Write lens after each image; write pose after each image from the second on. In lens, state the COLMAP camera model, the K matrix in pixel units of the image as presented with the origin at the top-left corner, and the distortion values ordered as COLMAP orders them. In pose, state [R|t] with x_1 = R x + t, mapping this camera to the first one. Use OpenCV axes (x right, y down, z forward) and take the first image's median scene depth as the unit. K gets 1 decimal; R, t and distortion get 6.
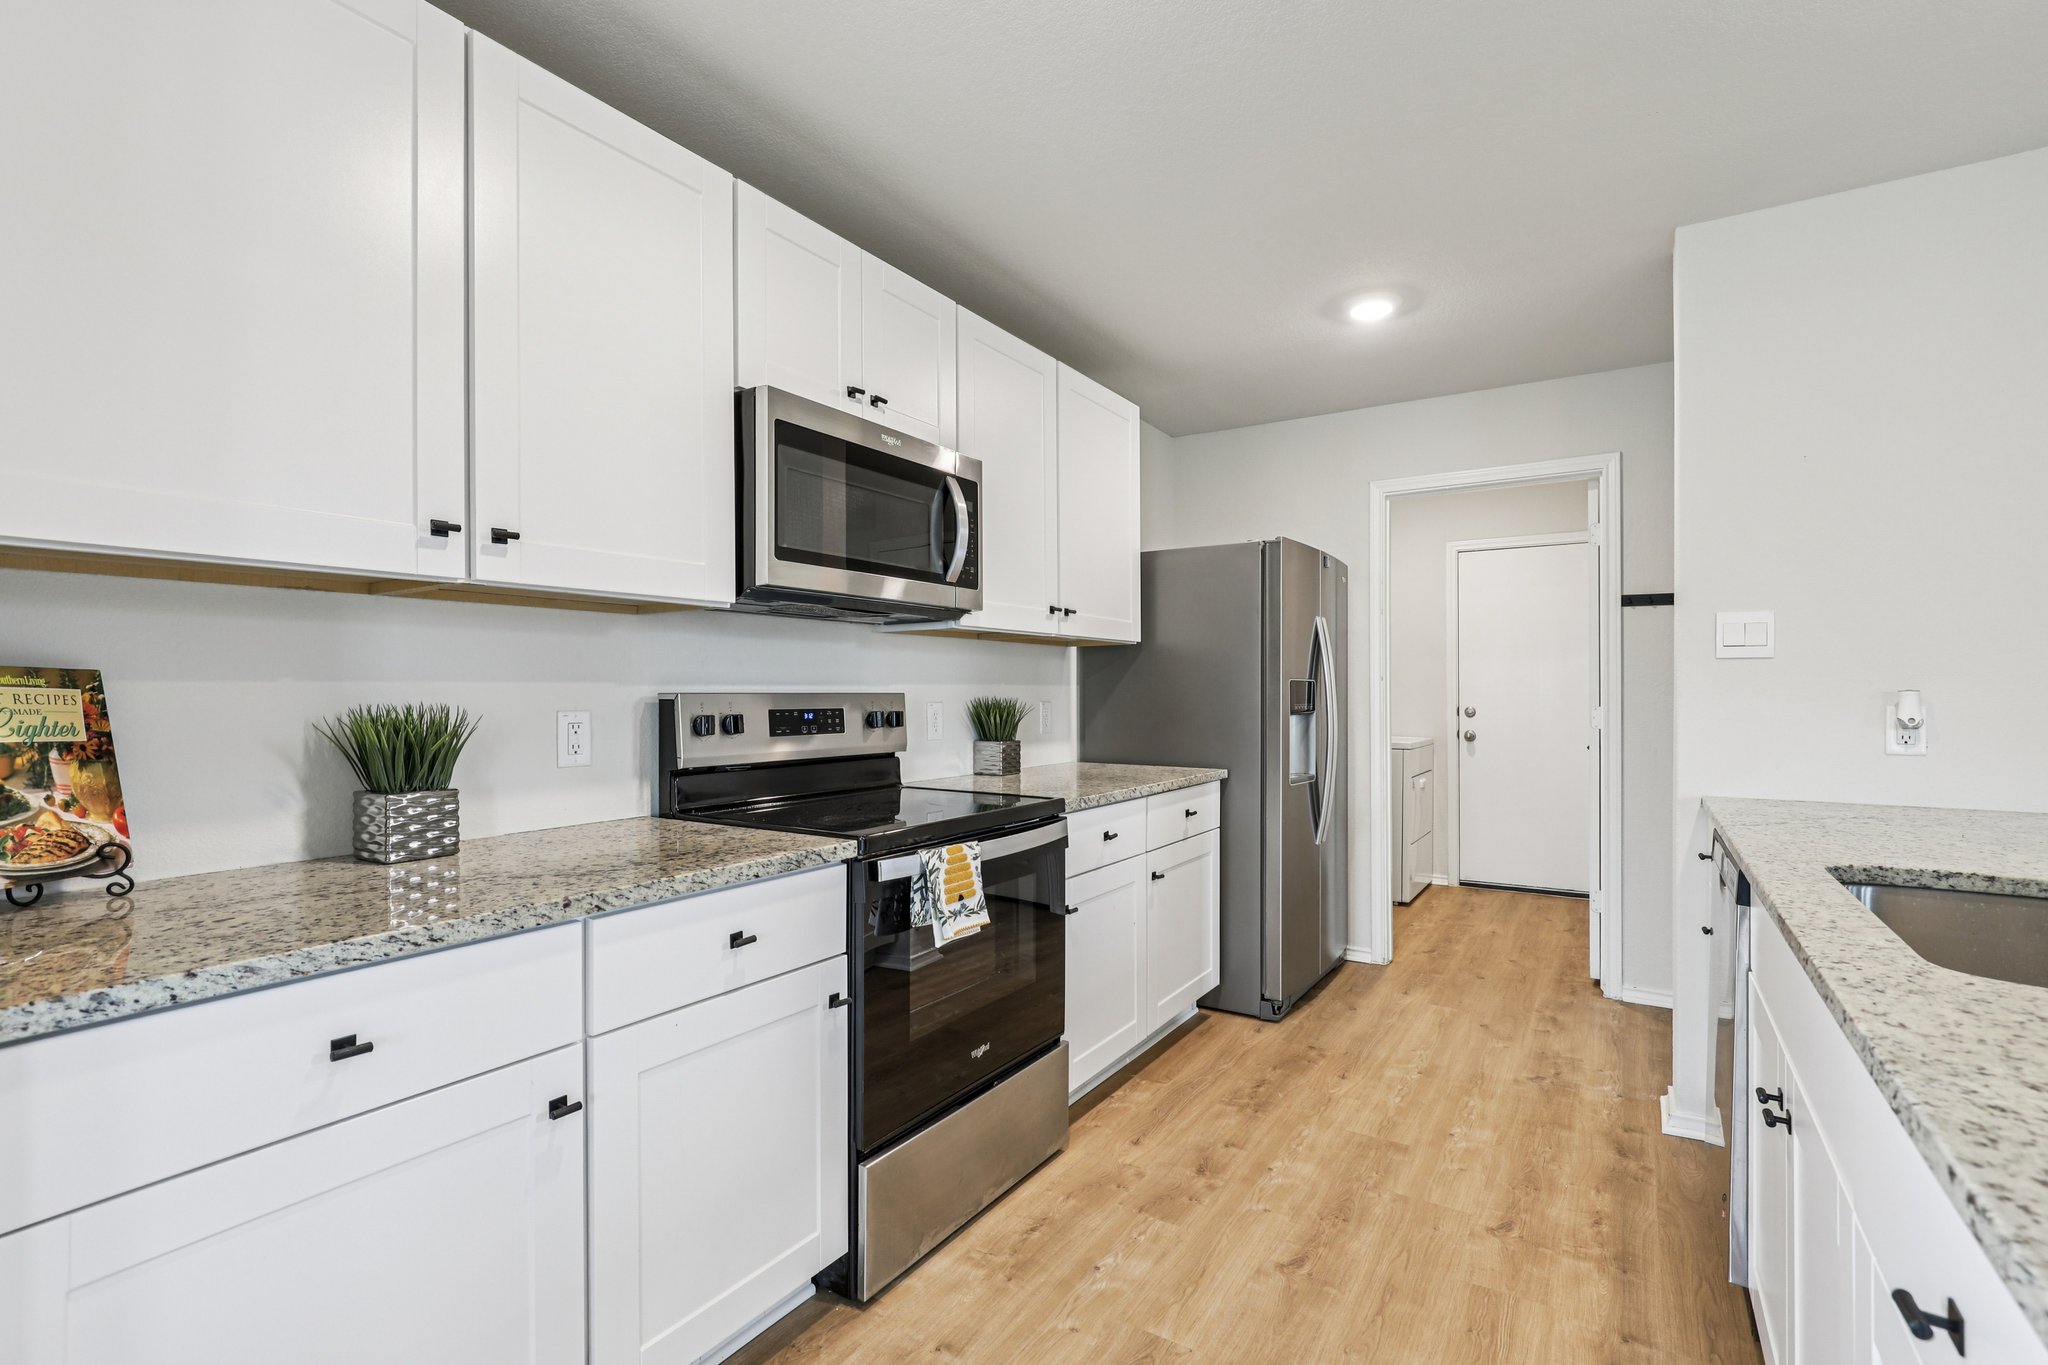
lens RADIAL K [[935.0, 0, 1035.4], [0, 935.0, 683.2], [0, 0, 1]] dist [-0.011085, 0.003395]
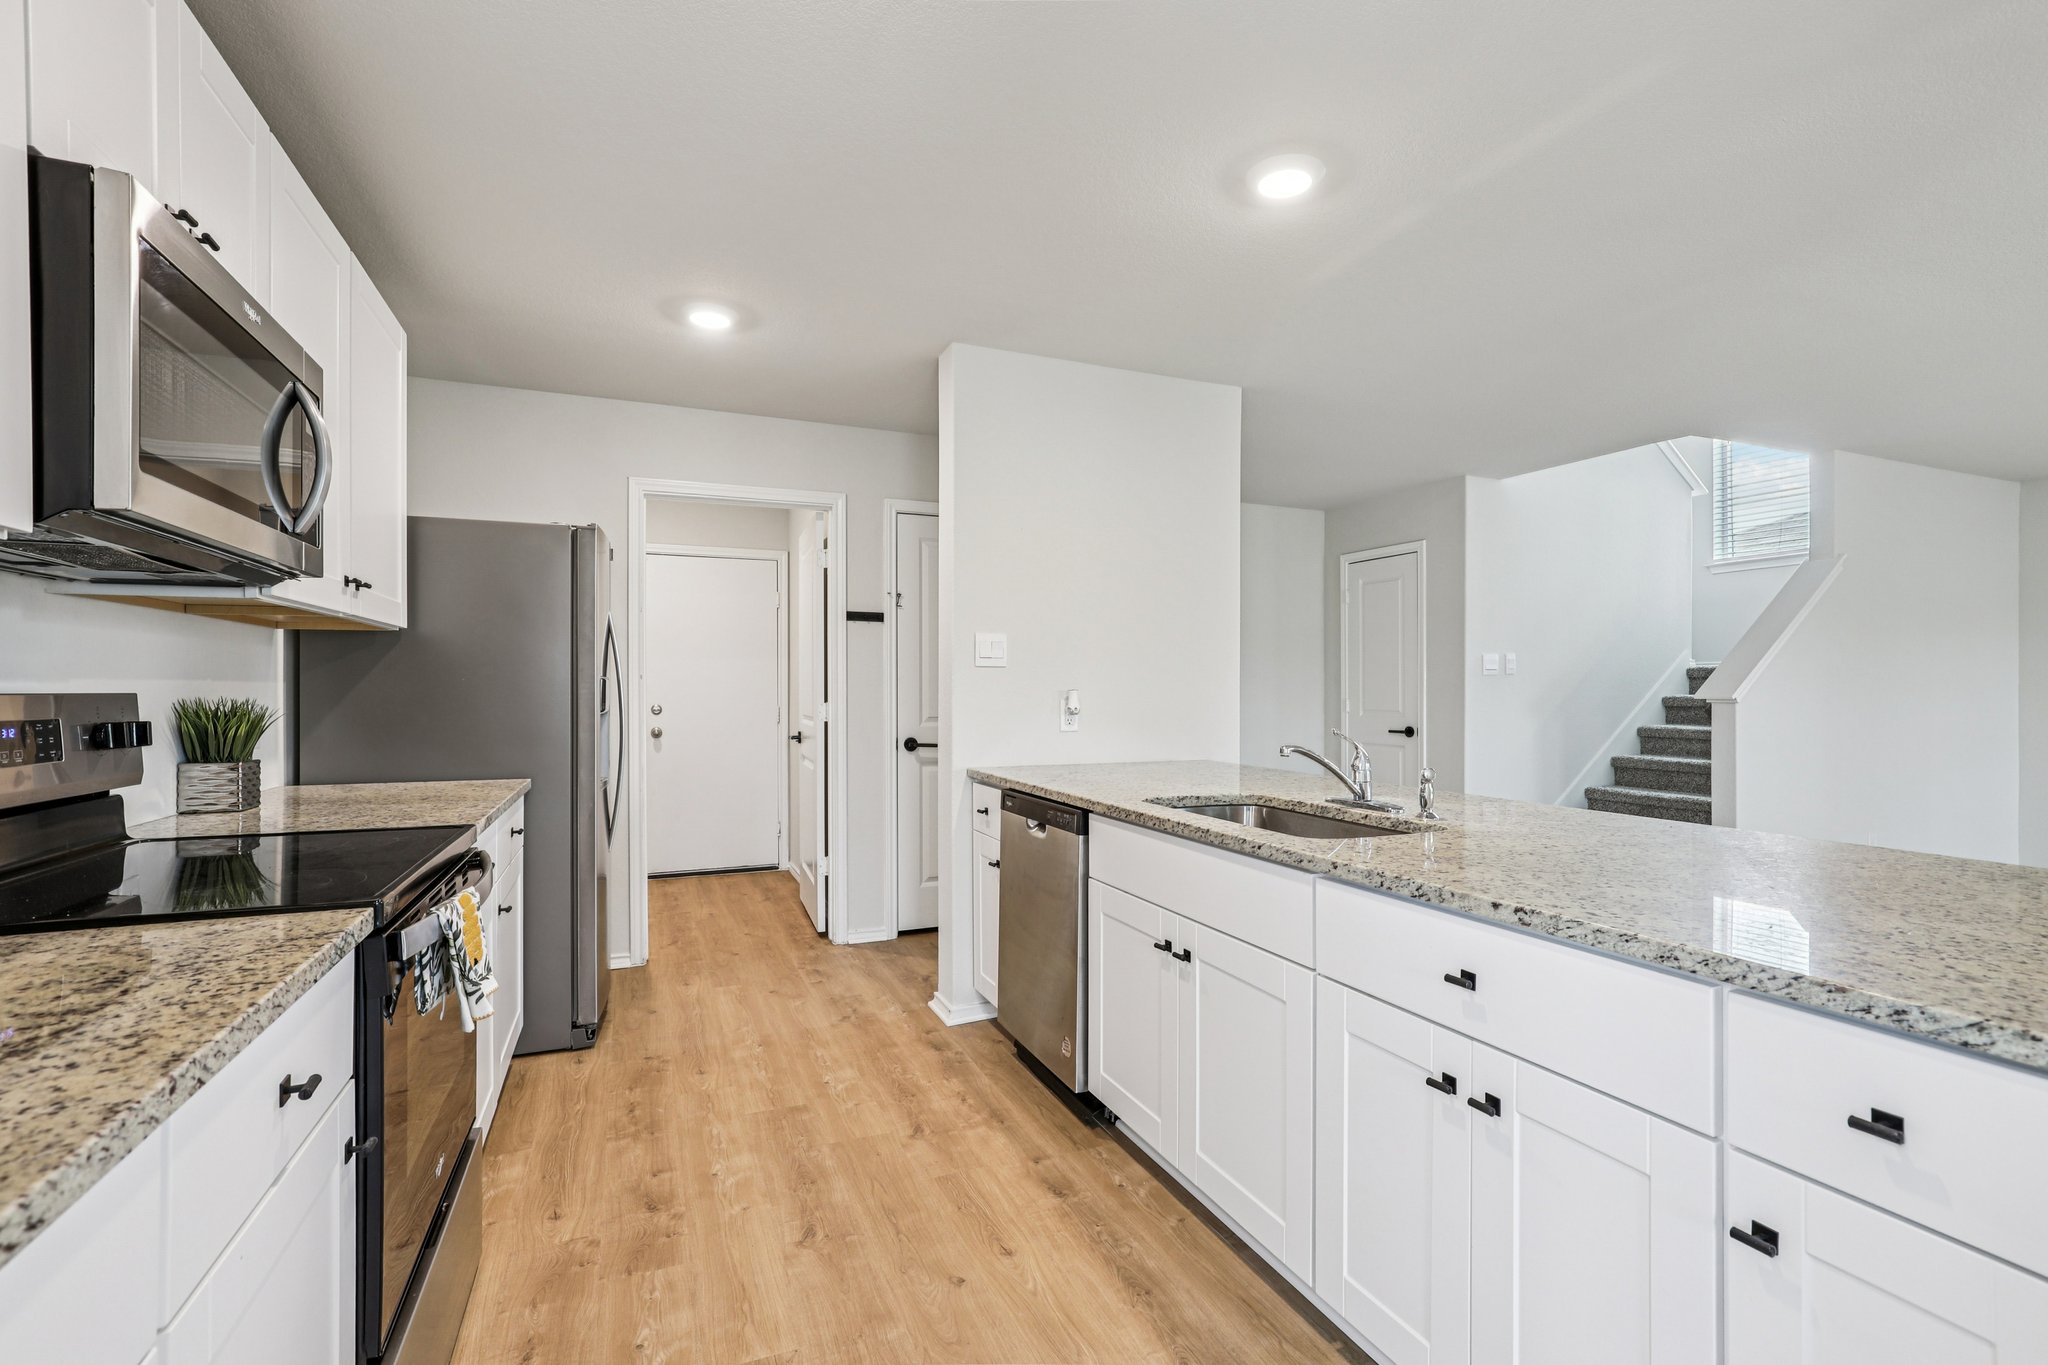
lens RADIAL K [[935.0, 0, 1045.7], [0, 935.0, 674.3], [0, 0, 1]] dist [-0.011085, 0.003395]
pose [[0.558751, 0.014064, 0.829216, -0.328939], [-0.008438, 0.999901, -0.011273, -0.000194], [-0.829293, -0.000698, 0.558814, 0.138407]]
